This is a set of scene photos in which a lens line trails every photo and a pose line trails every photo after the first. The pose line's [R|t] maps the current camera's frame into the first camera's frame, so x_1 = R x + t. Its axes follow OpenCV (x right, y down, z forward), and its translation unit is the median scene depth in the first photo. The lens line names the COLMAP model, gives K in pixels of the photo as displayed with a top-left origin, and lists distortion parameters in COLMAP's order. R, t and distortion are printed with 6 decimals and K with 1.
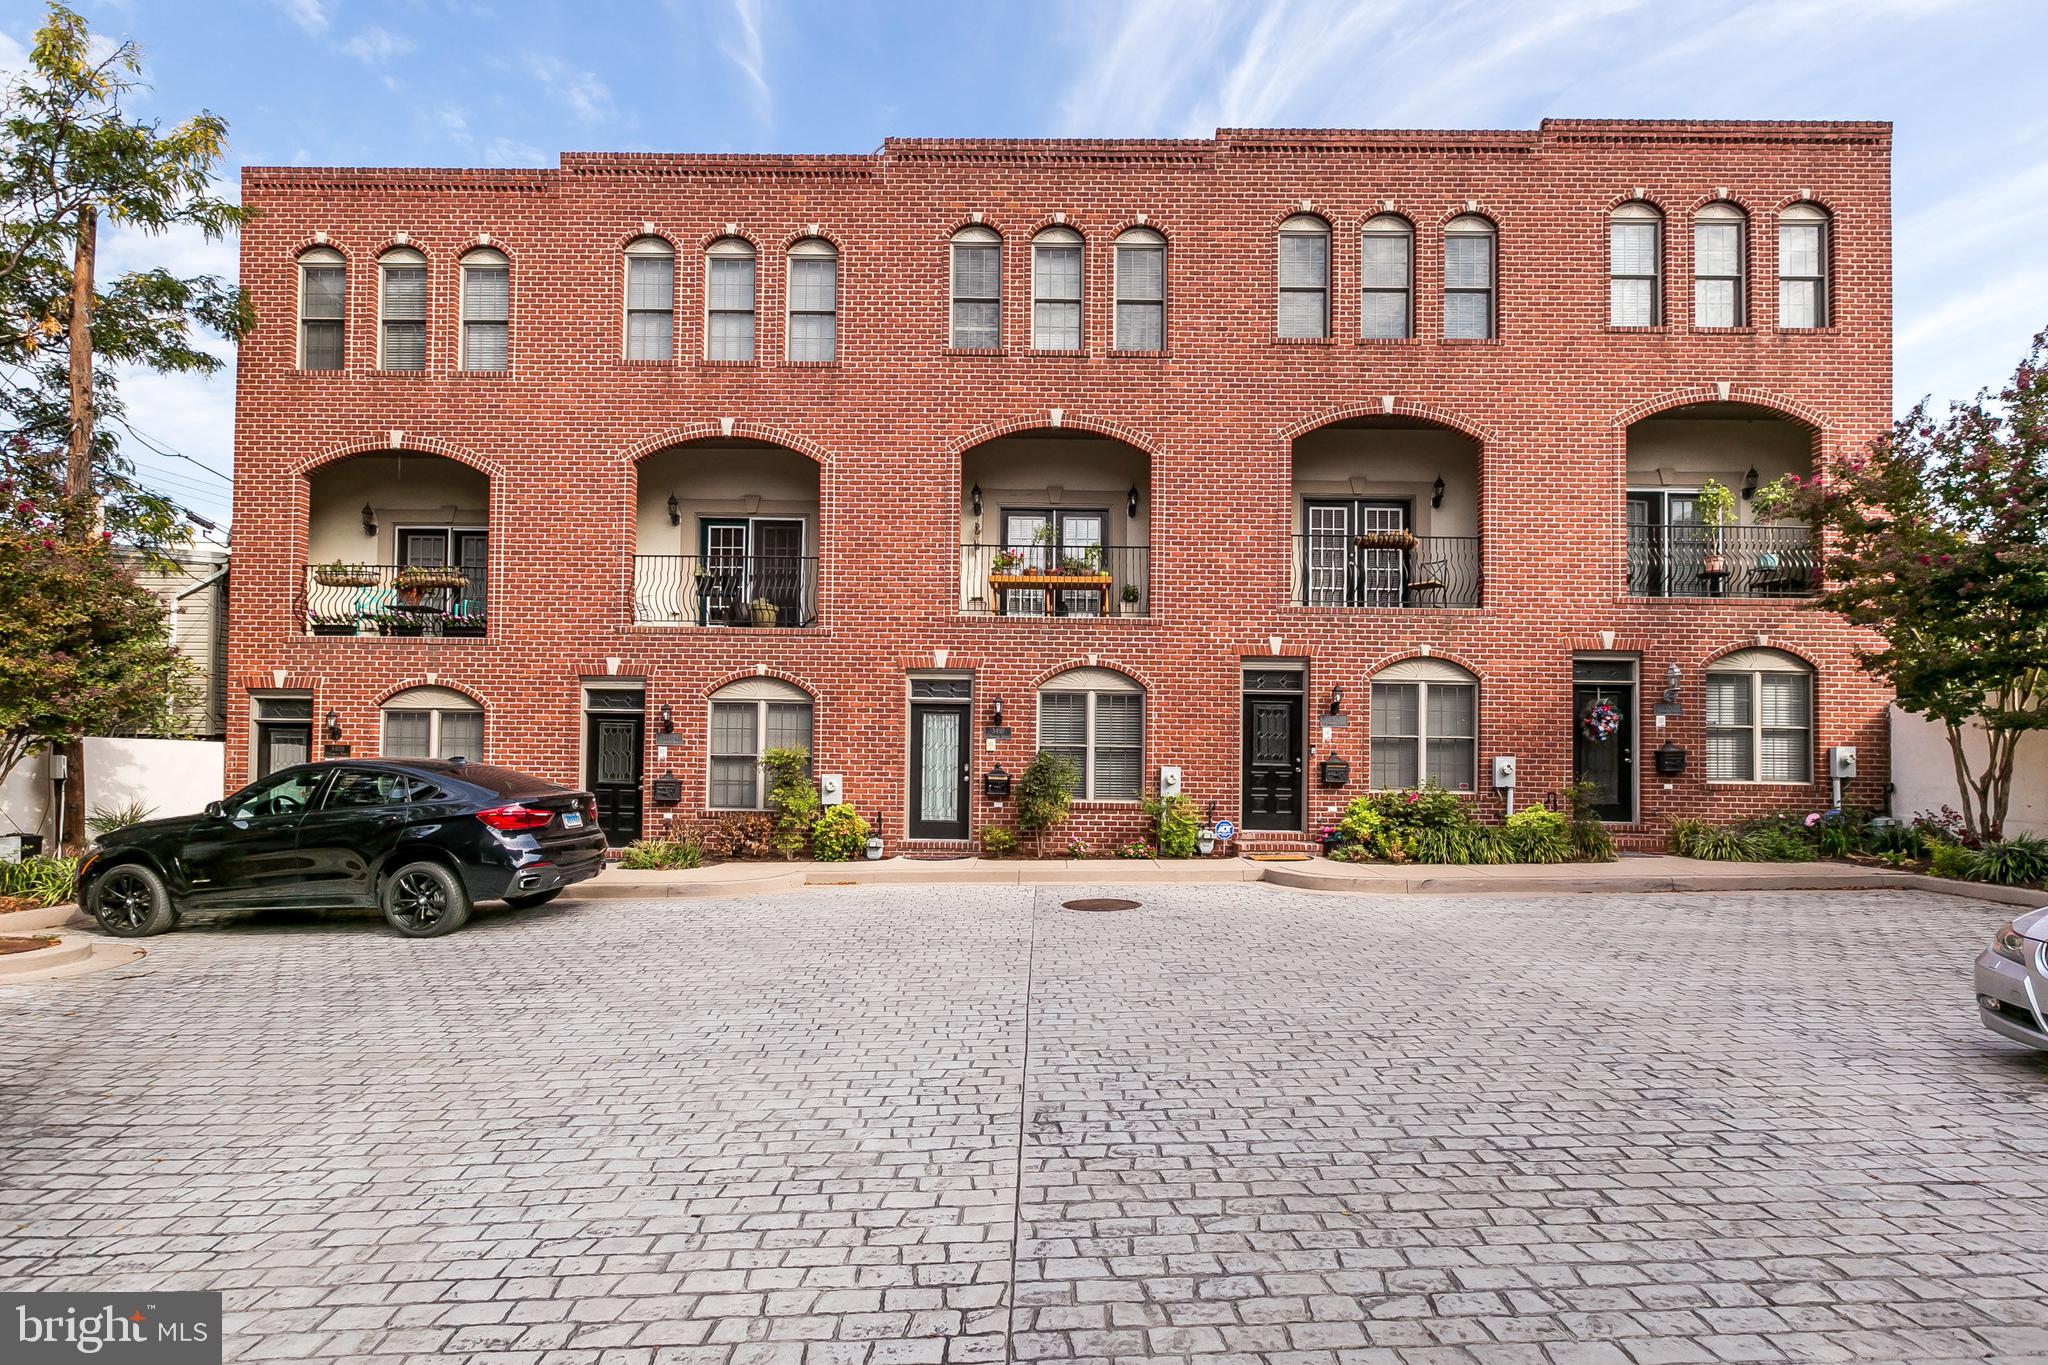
lens RADIAL K [[921.9, 0, 1030.0], [0, 921.9, 742.0], [0, 0, 1]] dist [0.000680, 0.000331]
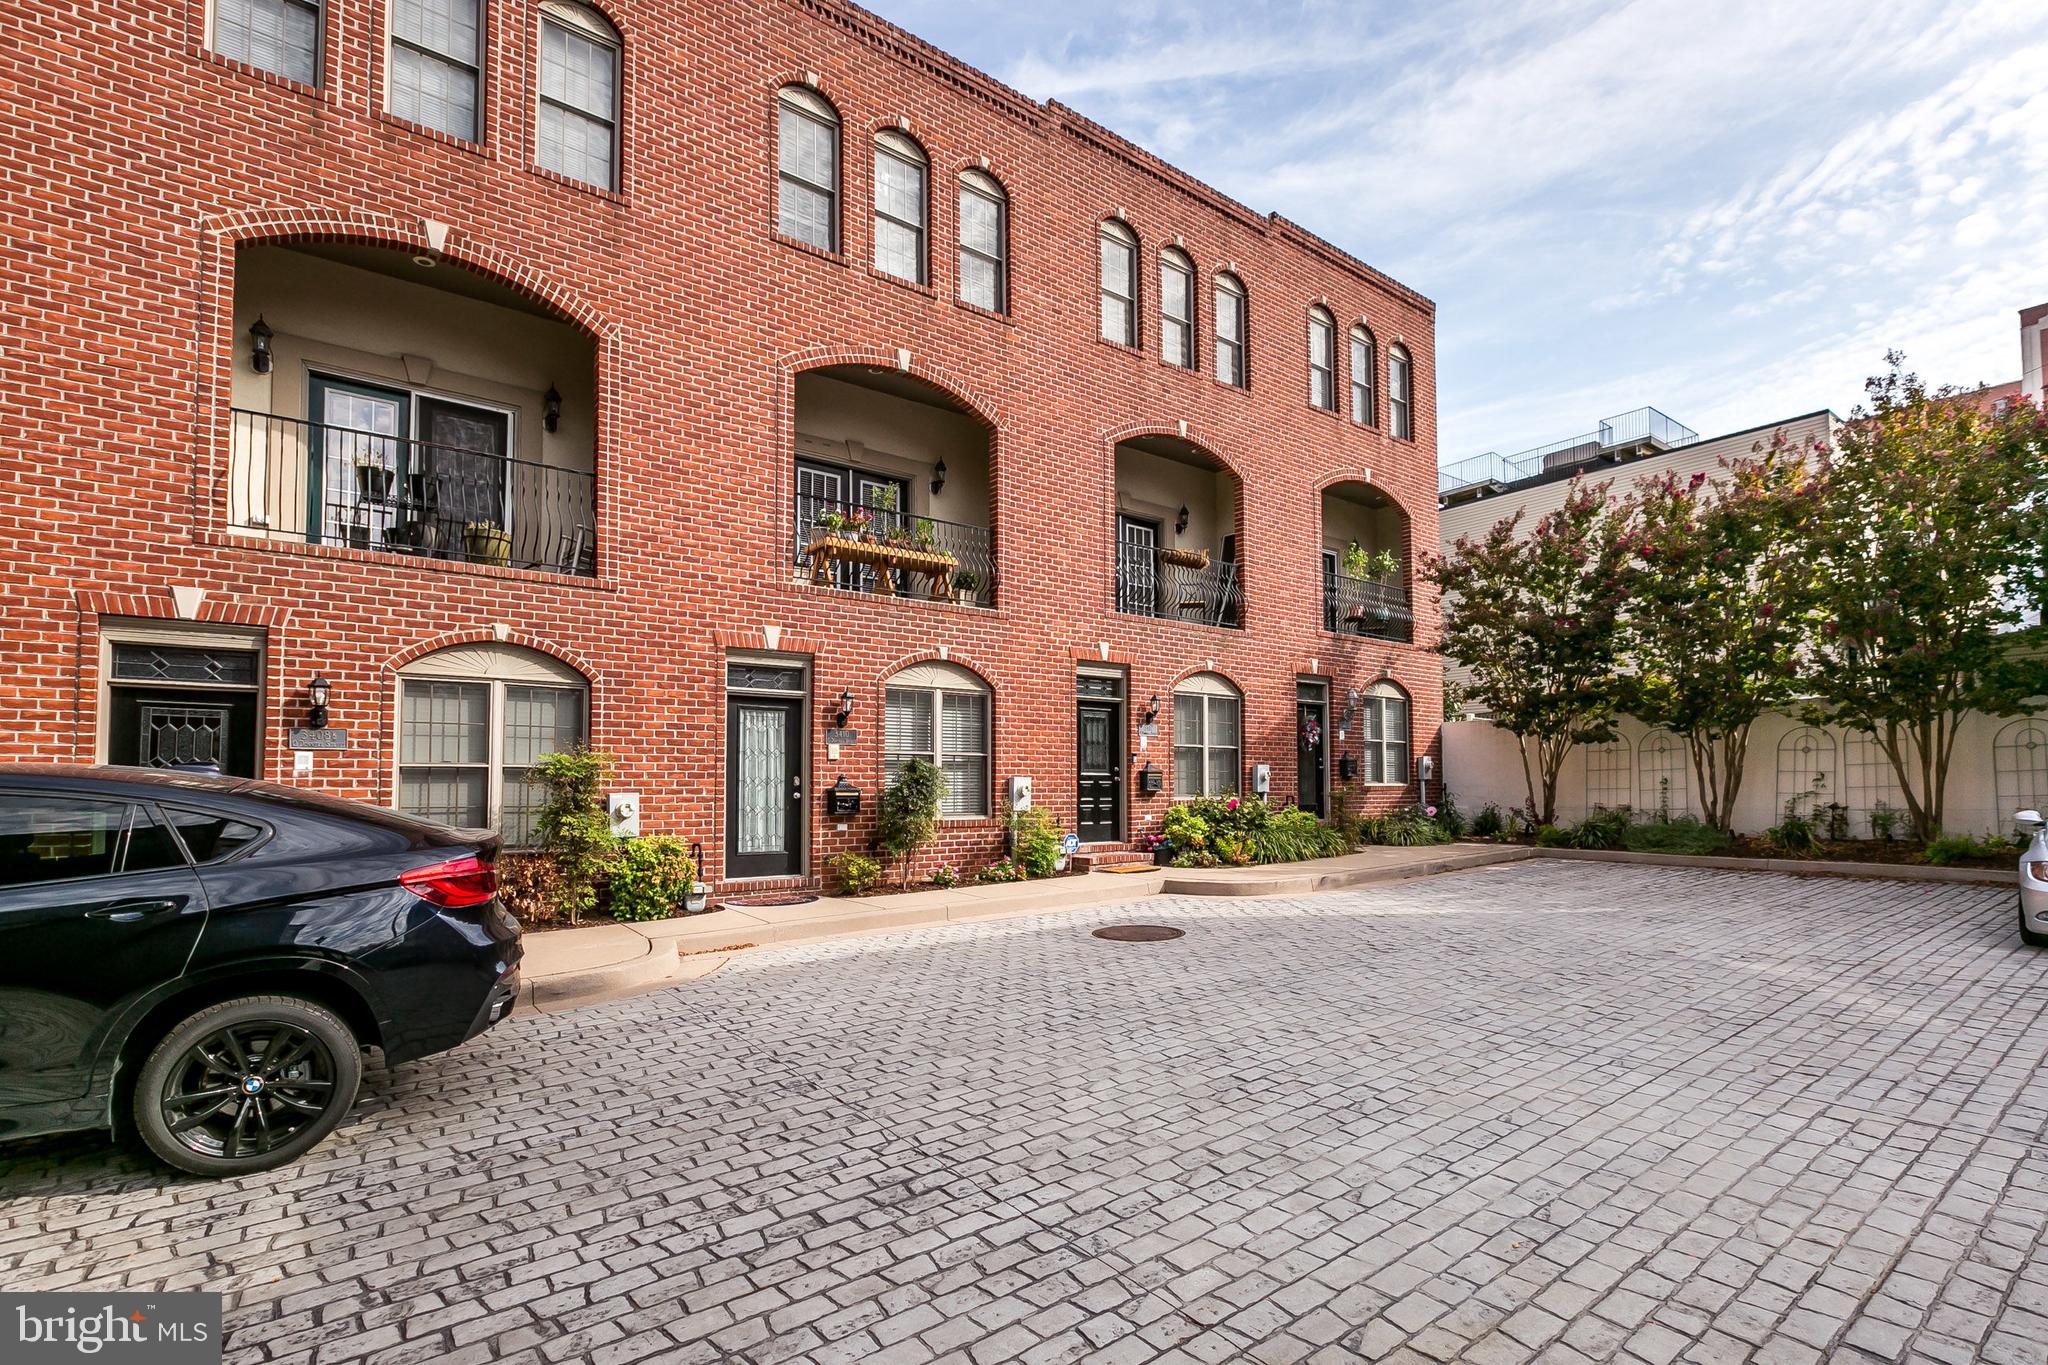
lens RADIAL K [[921.9, 0, 1030.0], [0, 921.9, 742.0], [0, 0, 1]] dist [0.000680, 0.000331]
pose [[0.801977, 0.011601, 0.597242, -0.375341], [-0.004449, 0.999900, -0.013447, 0.004684], [-0.597338, 0.008127, 0.801949, 0.267466]]
